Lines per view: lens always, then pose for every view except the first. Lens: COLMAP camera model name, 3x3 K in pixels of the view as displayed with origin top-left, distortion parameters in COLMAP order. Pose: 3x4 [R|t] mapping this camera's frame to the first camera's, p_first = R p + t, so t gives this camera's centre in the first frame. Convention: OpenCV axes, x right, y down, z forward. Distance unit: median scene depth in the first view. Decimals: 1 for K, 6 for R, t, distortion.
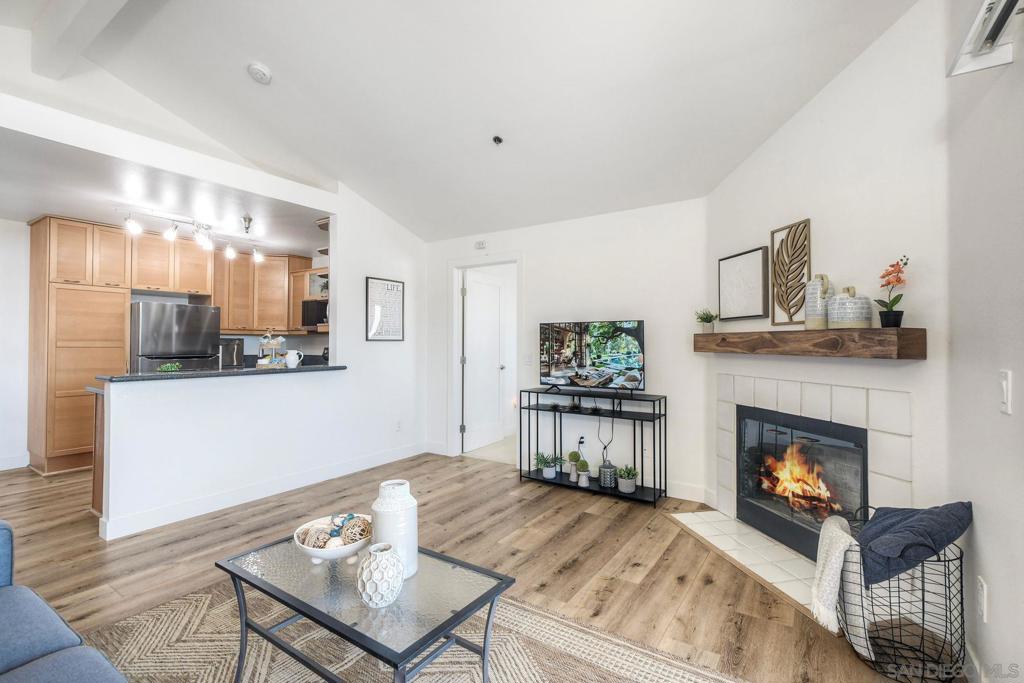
lens RADIAL K [[457.3, 0, 516.8], [0, 457.3, 334.4], [0, 0, 1]] dist [0.009714, -0.001846]
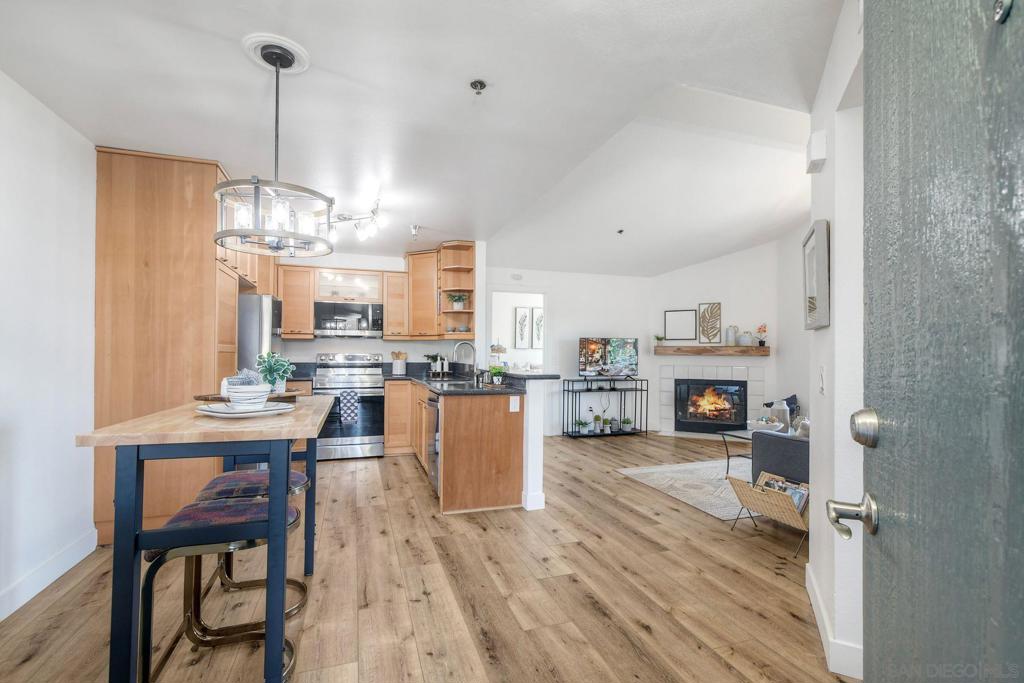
lens RADIAL K [[457.3, 0, 501.4], [0, 457.3, 342.4], [0, 0, 1]] dist [0.009714, -0.001846]
pose [[0.623194, 0.017137, 0.781879, -1.461862], [-0.020840, 0.999769, -0.005303, 0.006950], [-0.781789, -0.012989, 0.623407, 0.246898]]
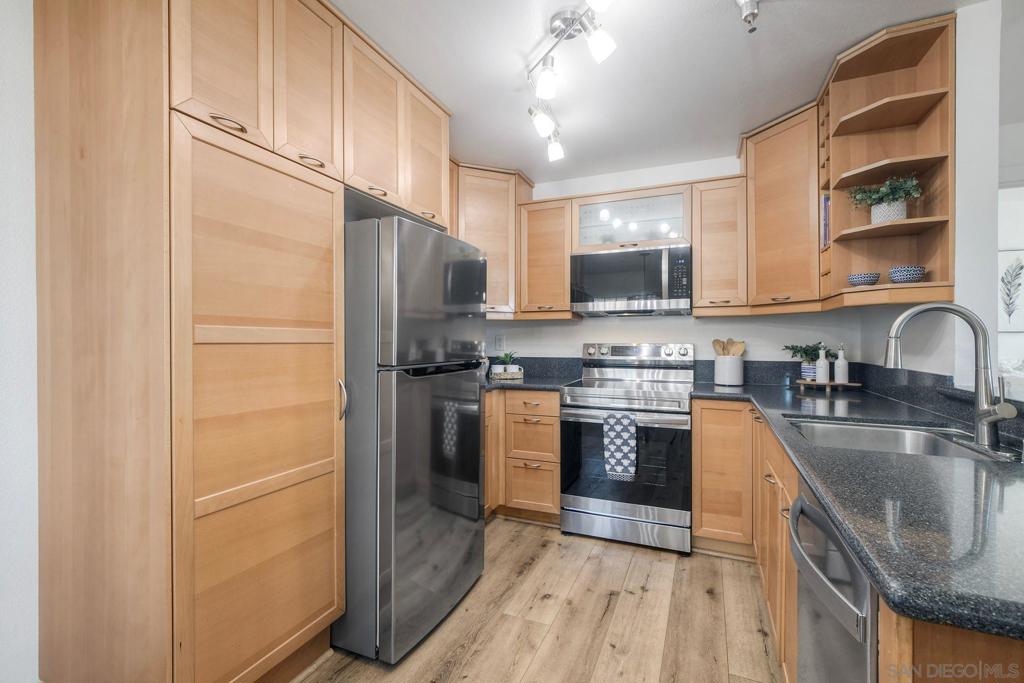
lens RADIAL K [[457.3, 0, 521.3], [0, 457.3, 341.8], [0, 0, 1]] dist [0.009714, -0.001846]
pose [[0.980252, -0.004011, 0.197713, -0.976458], [-0.001142, 0.999663, 0.025943, 0.021318], [-0.197750, -0.025657, 0.979917, 0.775301]]
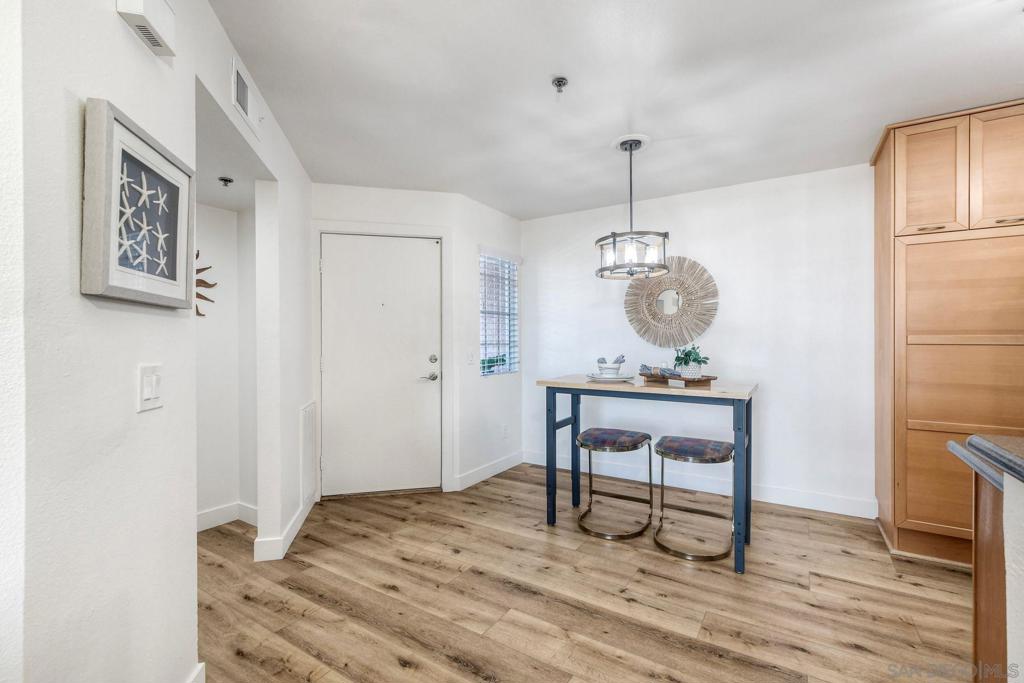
lens RADIAL K [[457.3, 0, 508.7], [0, 457.3, 344.6], [0, 0, 1]] dist [0.009714, -0.001846]
pose [[0.025186, 0.001186, -0.999682, -0.481513], [0.023583, 0.999720, 0.001780, 0.016929], [0.999405, -0.023620, 0.025151, 0.540160]]
